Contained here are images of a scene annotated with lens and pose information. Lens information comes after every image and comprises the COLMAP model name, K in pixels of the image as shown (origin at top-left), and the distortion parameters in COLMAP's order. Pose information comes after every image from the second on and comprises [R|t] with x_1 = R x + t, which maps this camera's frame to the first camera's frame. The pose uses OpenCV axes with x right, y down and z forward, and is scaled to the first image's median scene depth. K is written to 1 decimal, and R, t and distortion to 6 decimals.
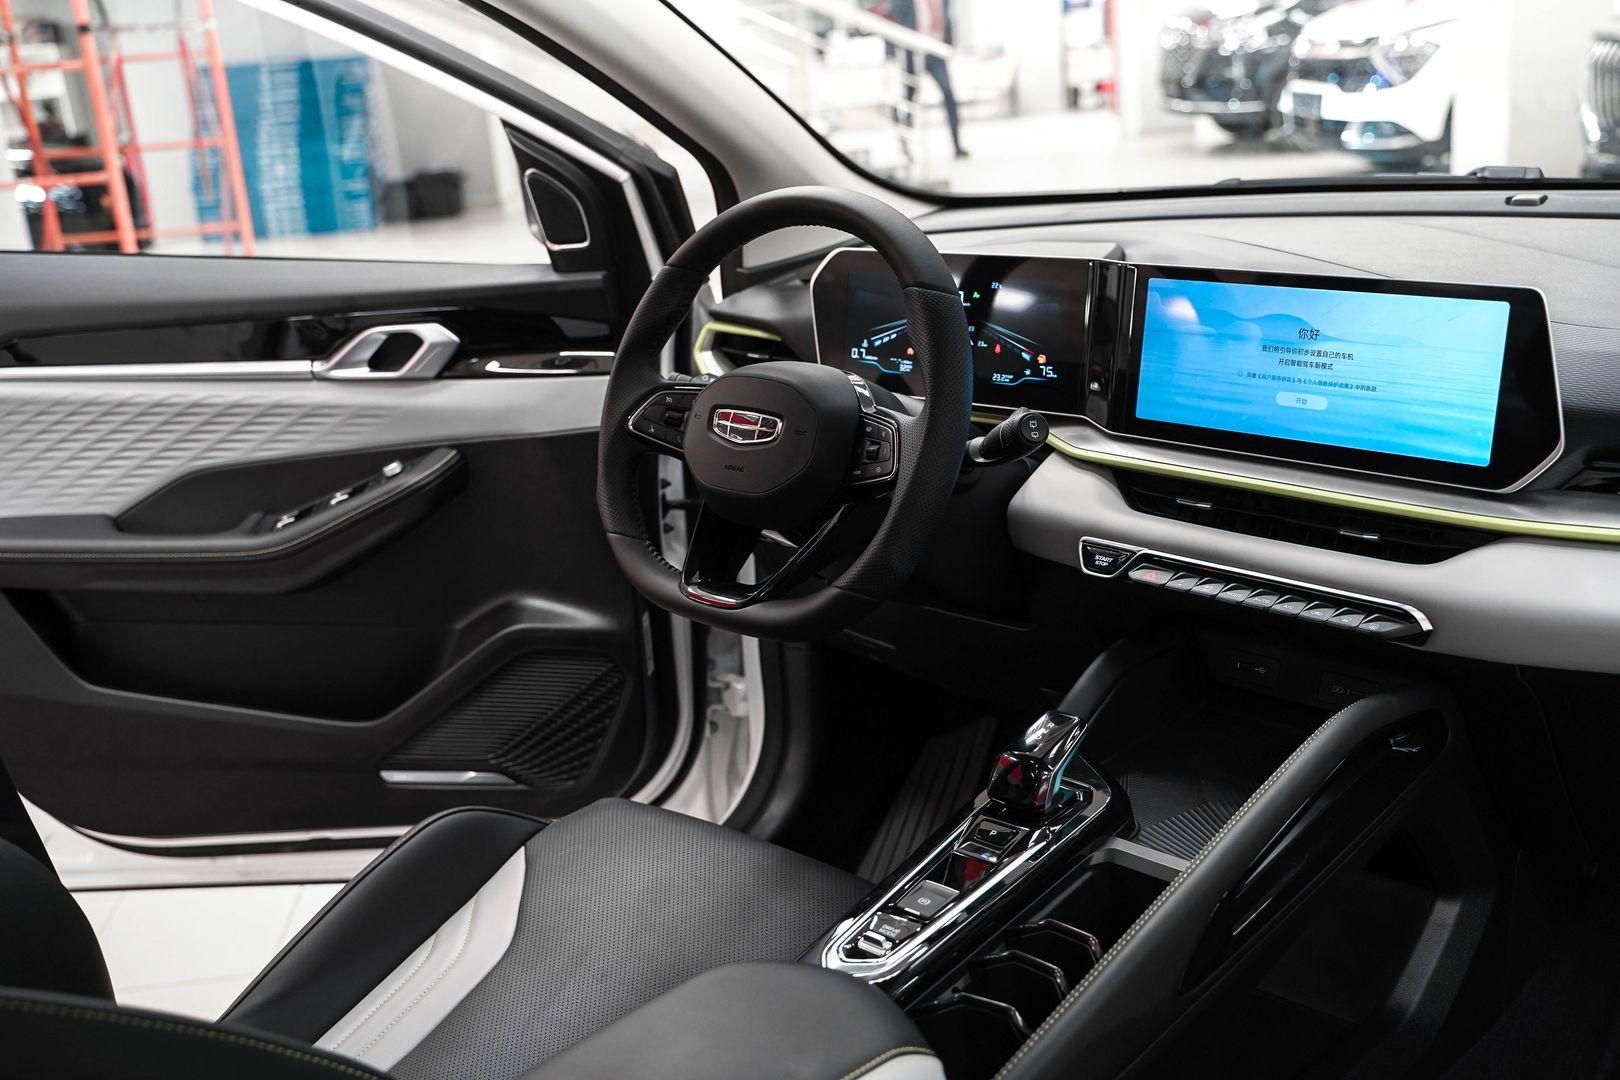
lens RADIAL K [[1705.0, 0, 812.0], [0, 1705.0, 547.1], [0, 0, 1]] dist [-0.021186, 0.043292]
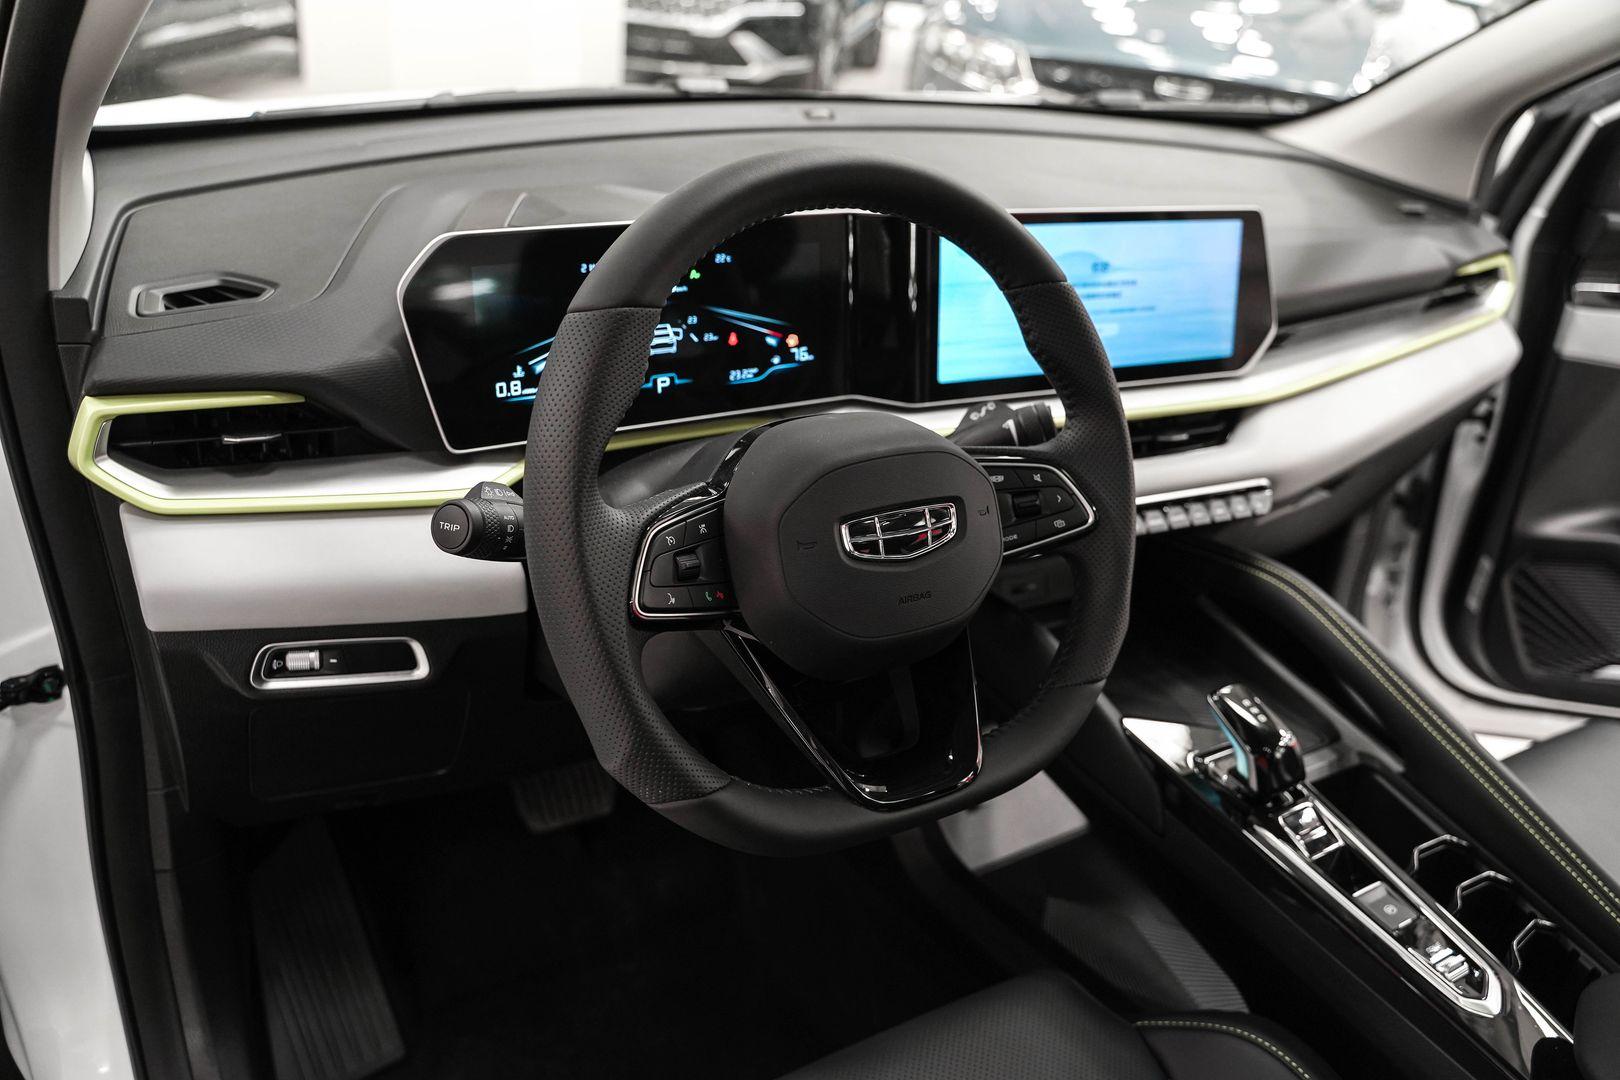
lens RADIAL K [[1320.4, 0, 810.0], [0, 1320.4, 540.0], [0, 0, 1]] dist [-0.115654, 0.099051]
pose [[0.247548, -0.335530, 0.908922, -0.446985], [0.184262, 0.937303, 0.295823, -0.197303], [-0.951193, 0.094249, 0.293853, 0.784385]]
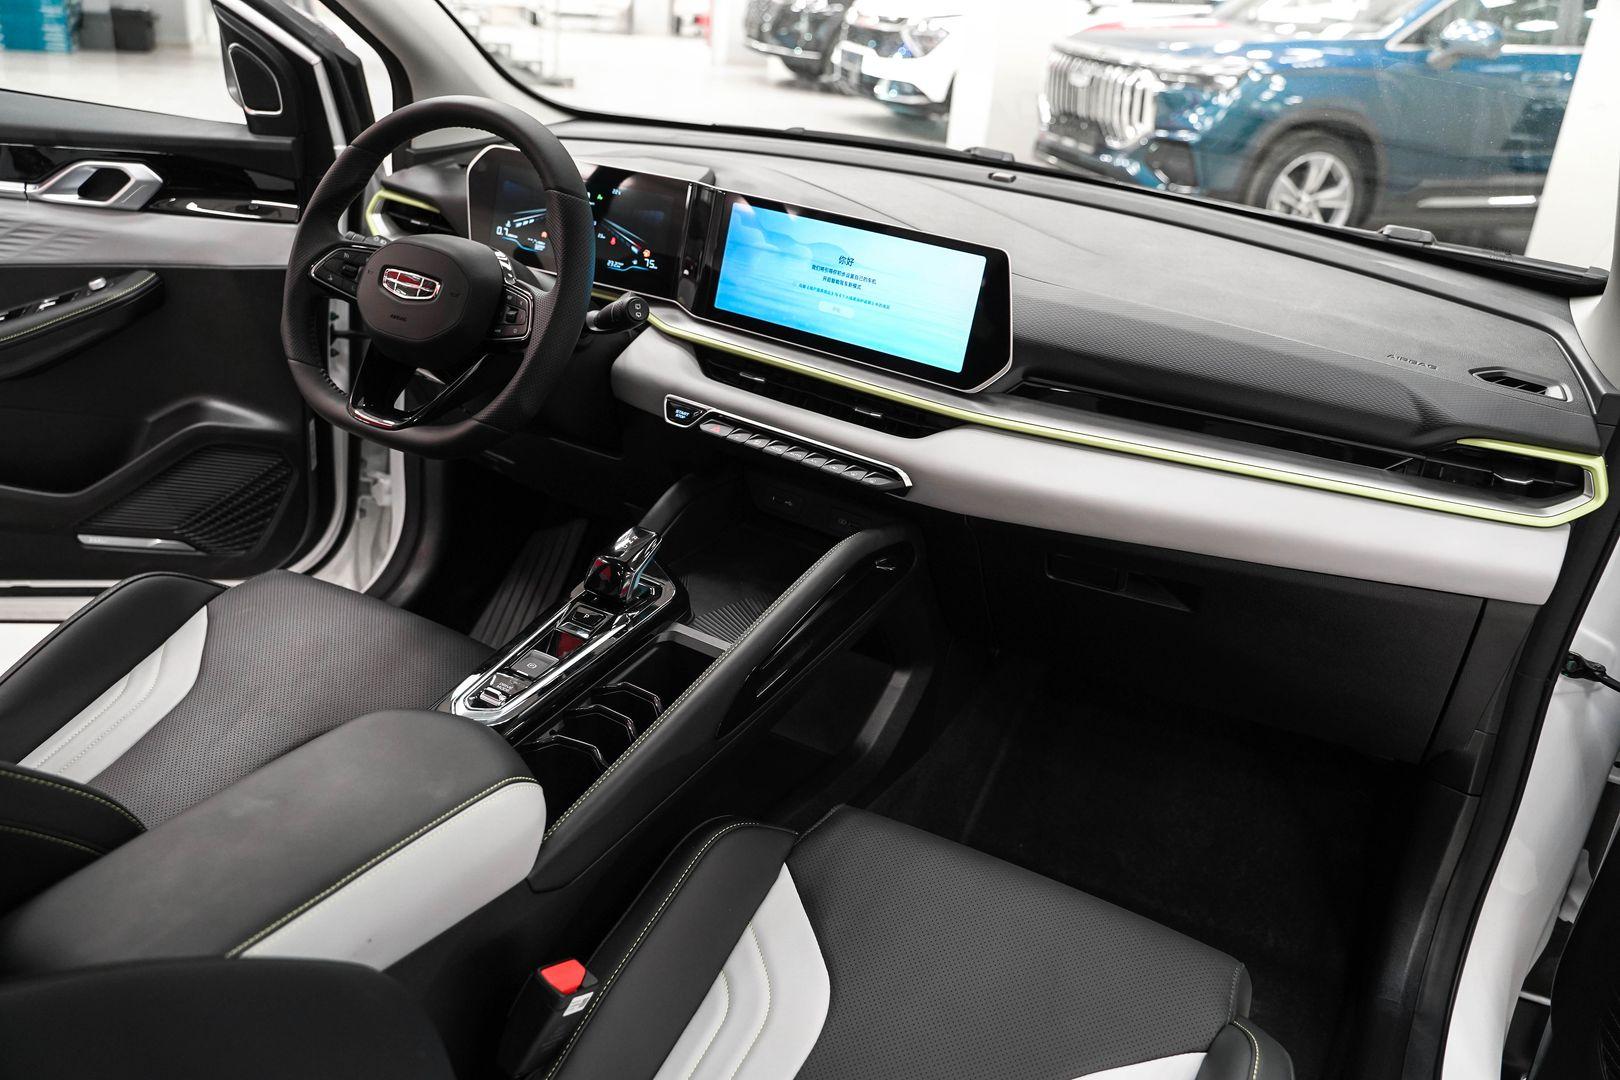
lens RADIAL K [[1320.4, 0, 810.0], [0, 1320.4, 540.0], [0, 0, 1]] dist [-0.115654, 0.099051]
pose [[0.958599, 0.054330, 0.279530, -0.012761], [-0.088635, 0.989795, 0.111578, -0.016103], [-0.270615, -0.131734, 0.953632, -0.014283]]
